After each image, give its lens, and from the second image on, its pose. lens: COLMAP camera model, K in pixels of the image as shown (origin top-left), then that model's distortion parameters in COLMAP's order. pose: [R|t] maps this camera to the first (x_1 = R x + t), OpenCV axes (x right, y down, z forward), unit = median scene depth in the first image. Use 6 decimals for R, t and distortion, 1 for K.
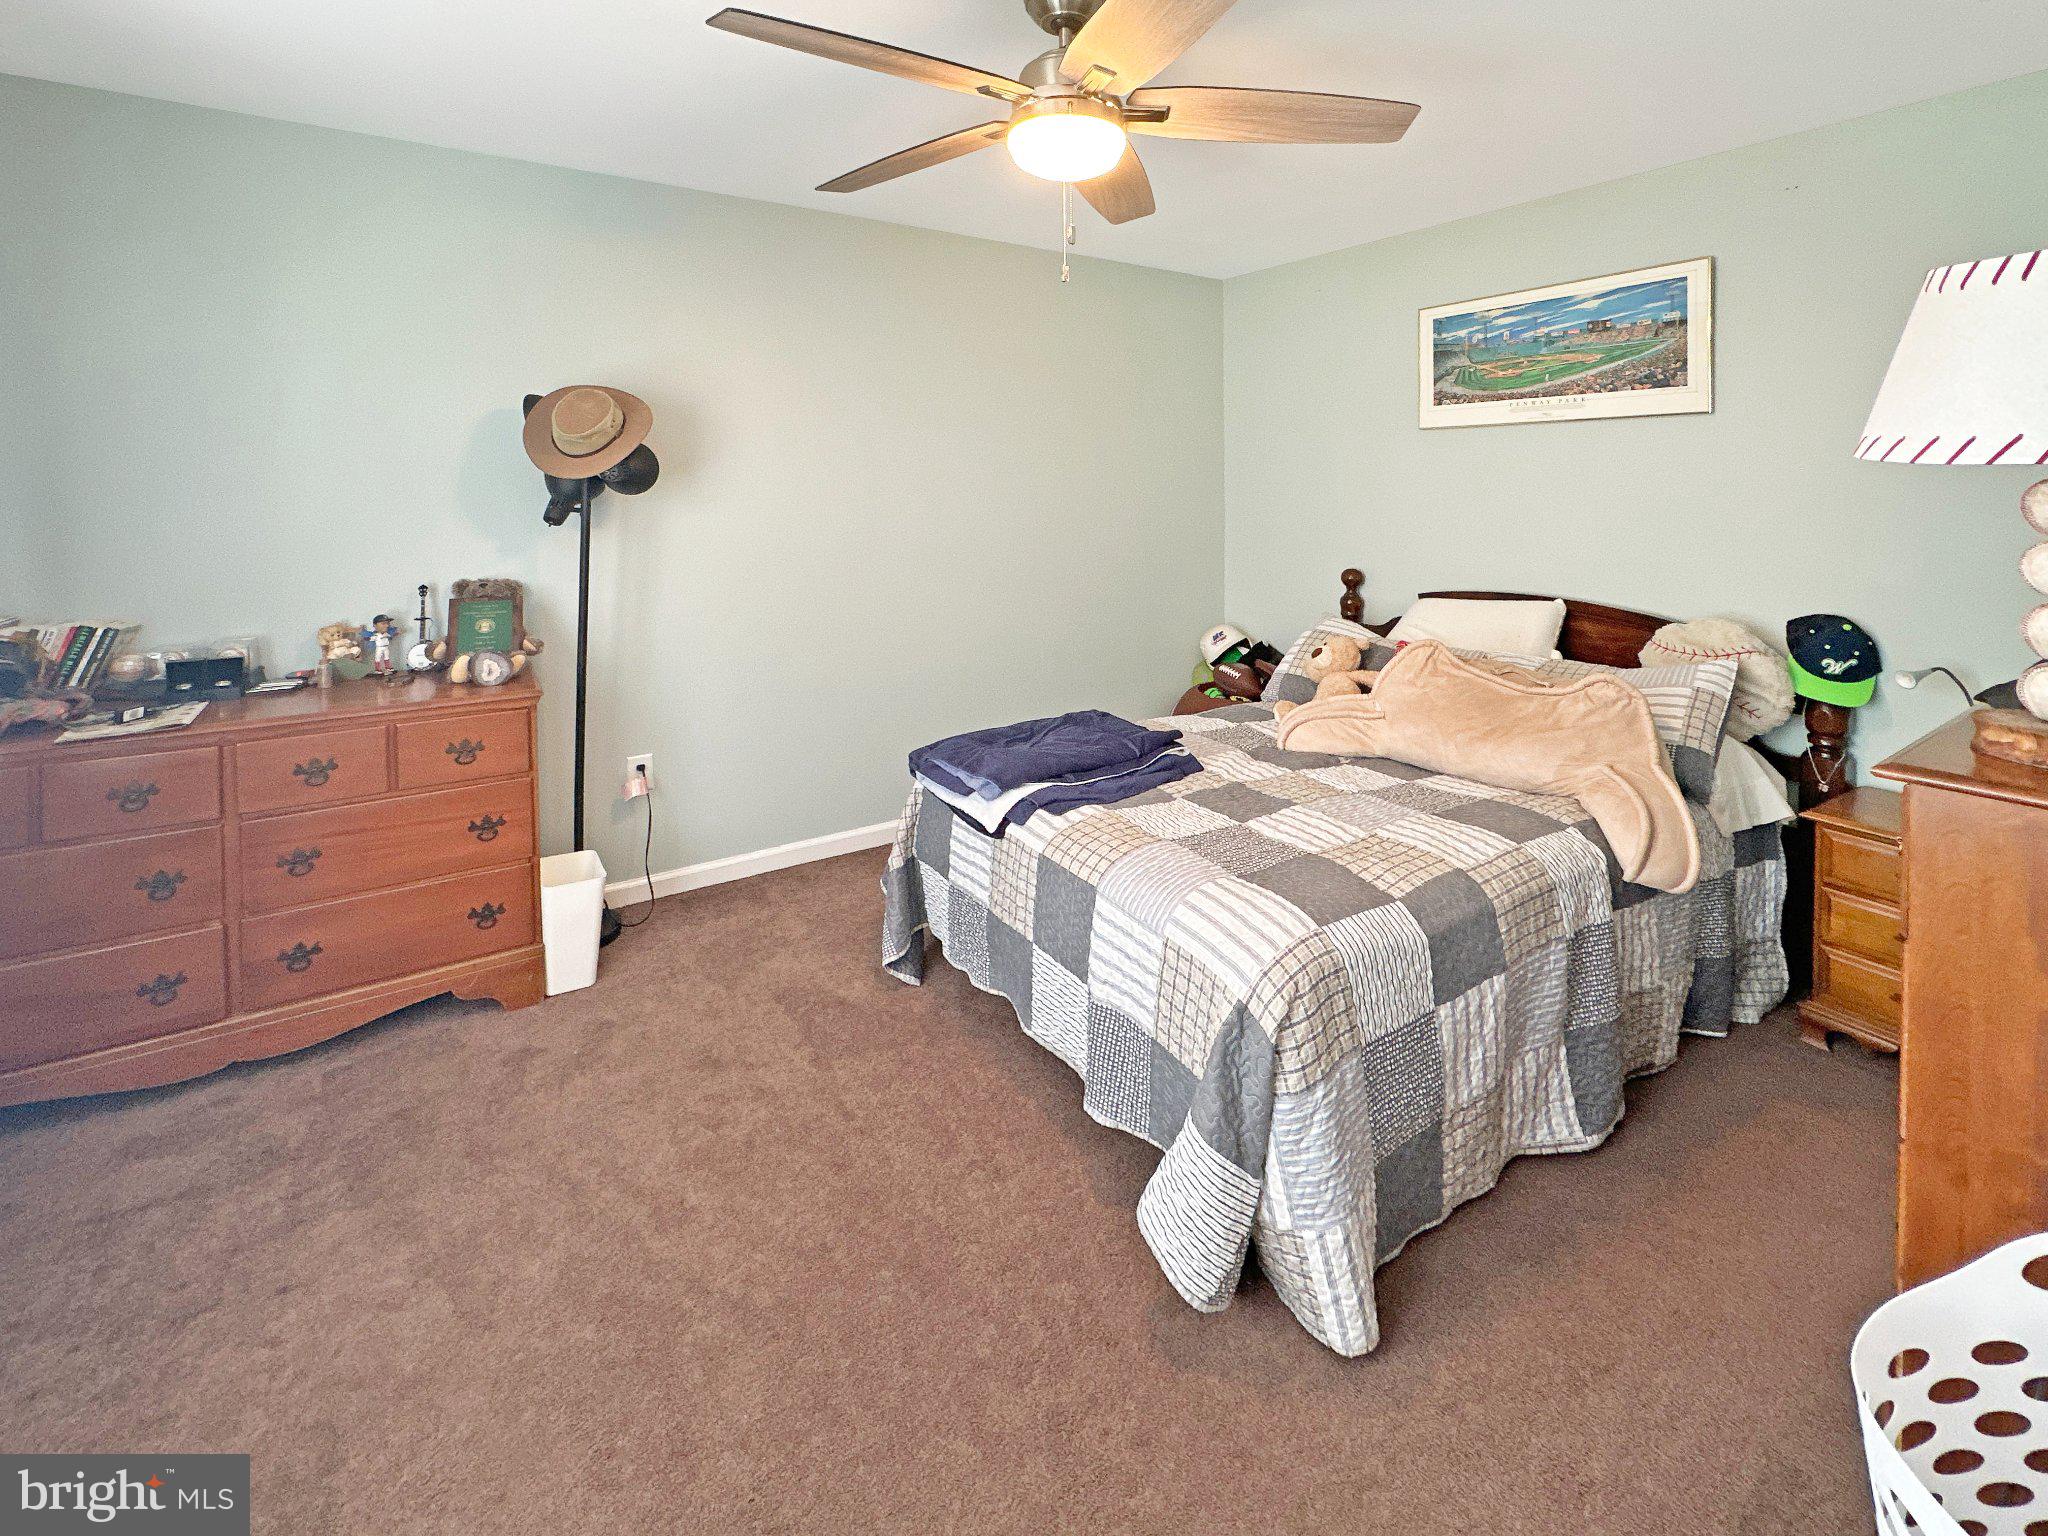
lens RADIAL K [[819.1, 0, 929.8], [0, 819.1, 621.4], [0, 0, 1]] dist [-0.001600, 0.000150]
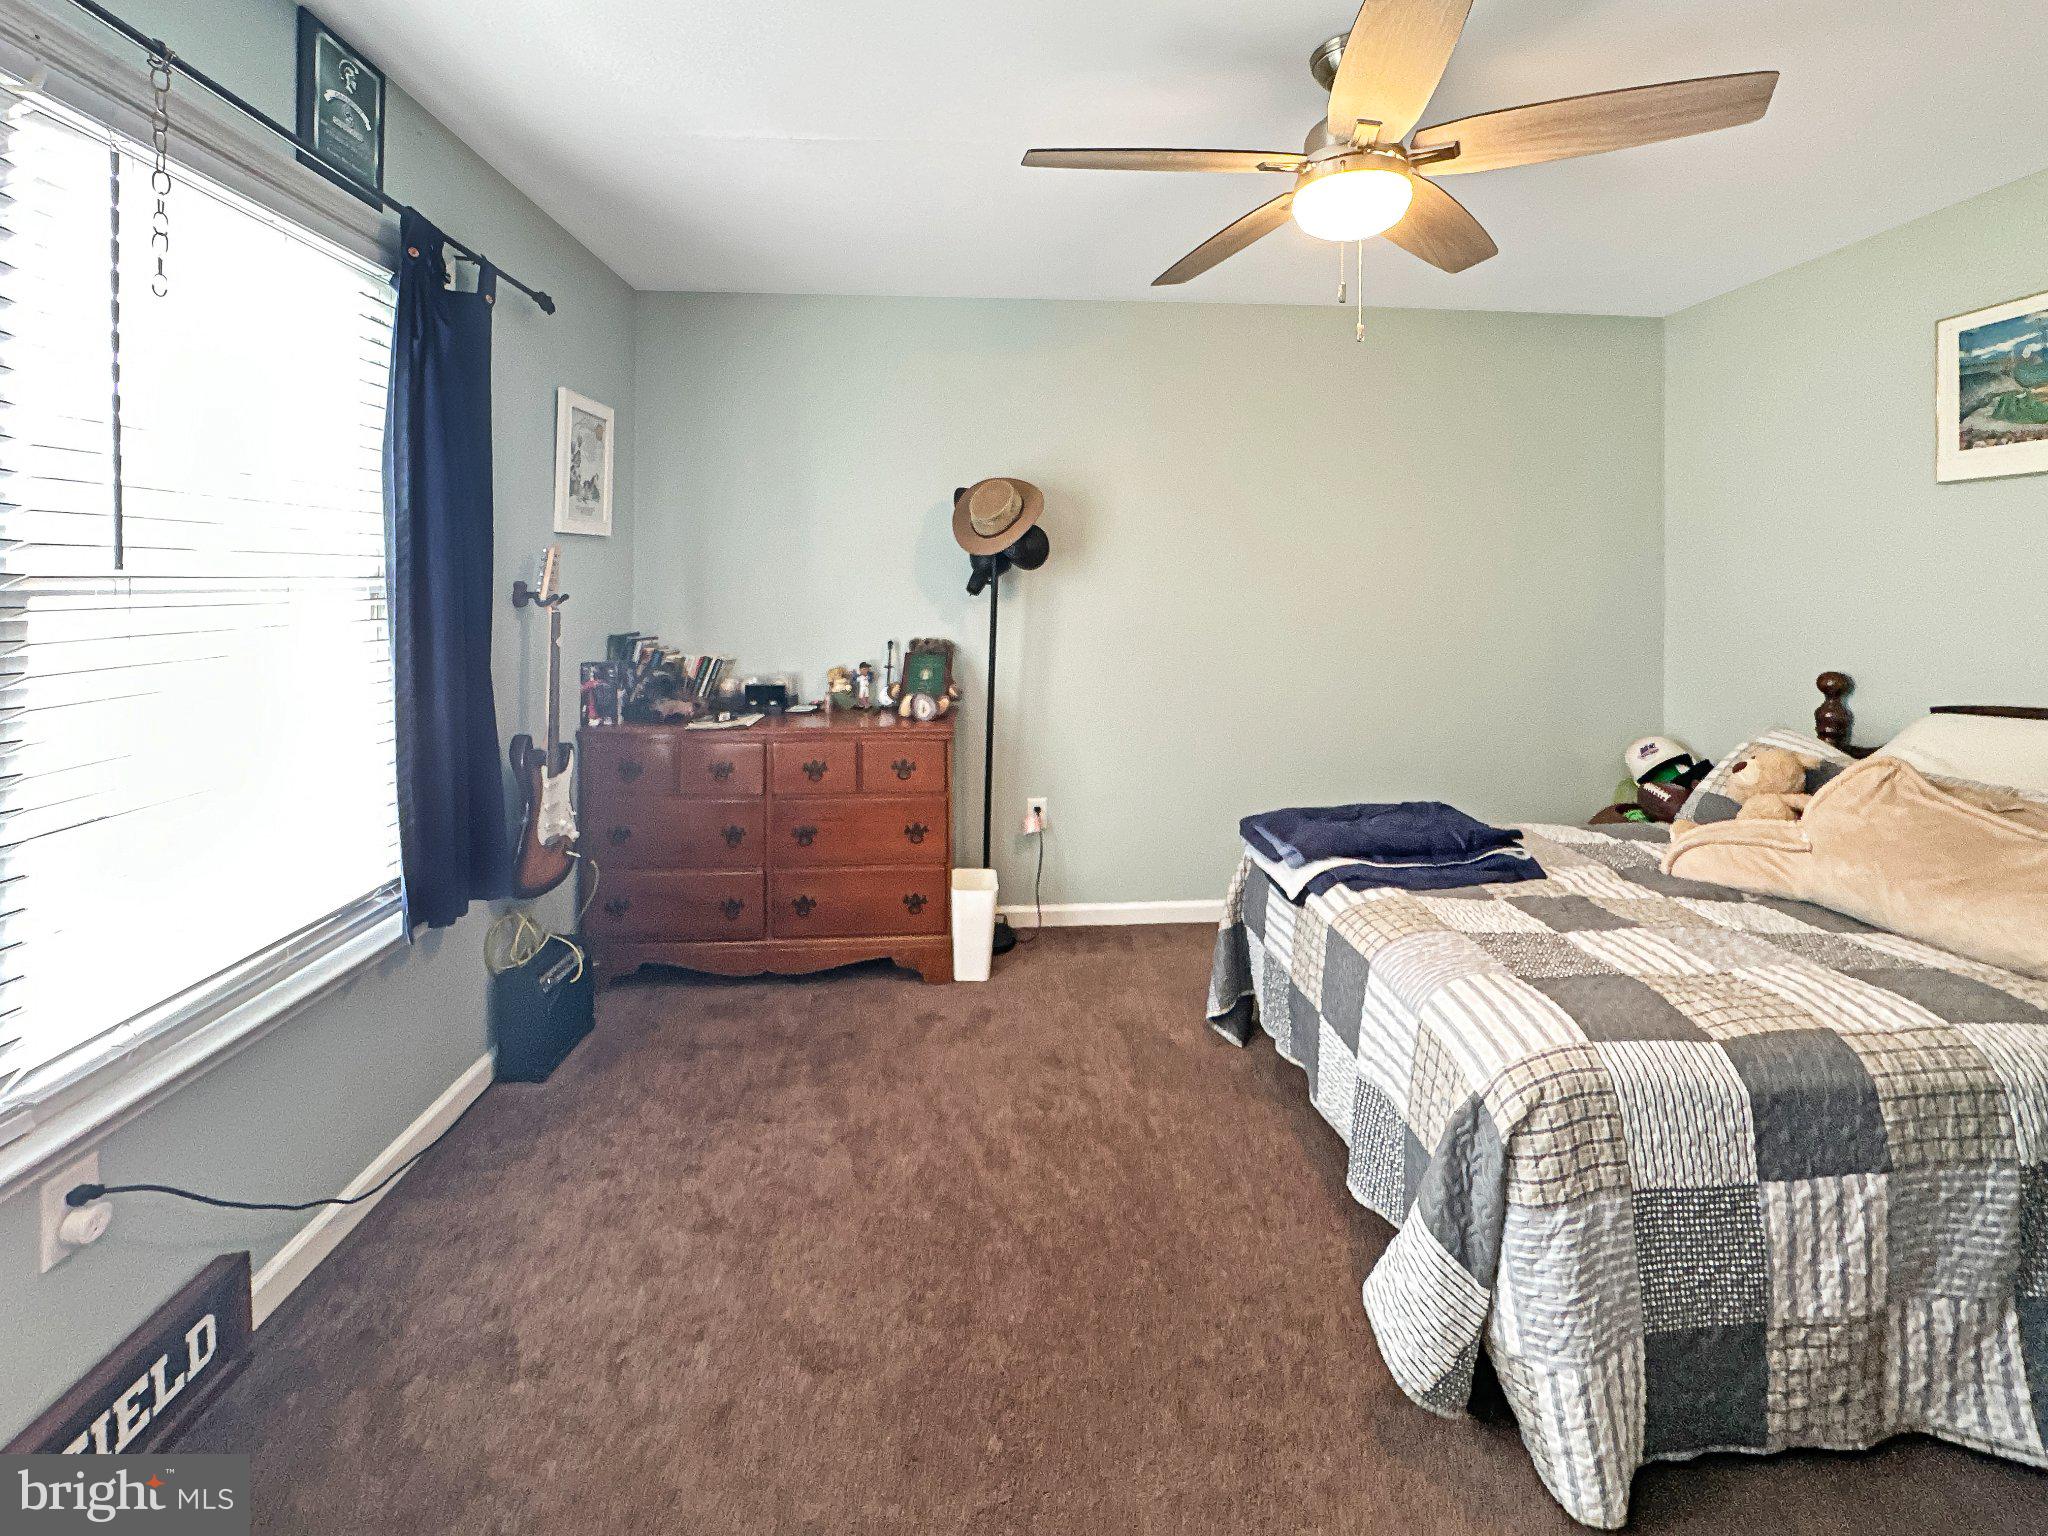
lens RADIAL K [[819.1, 0, 1035.1], [0, 819.1, 766.9], [0, 0, 1]] dist [-0.001600, 0.000150]
pose [[0.877342, 0.115832, -0.465676, 0.257894], [-0.097976, 0.993226, 0.062466, 0.061266], [0.469757, -0.009179, 0.882748, -0.060732]]
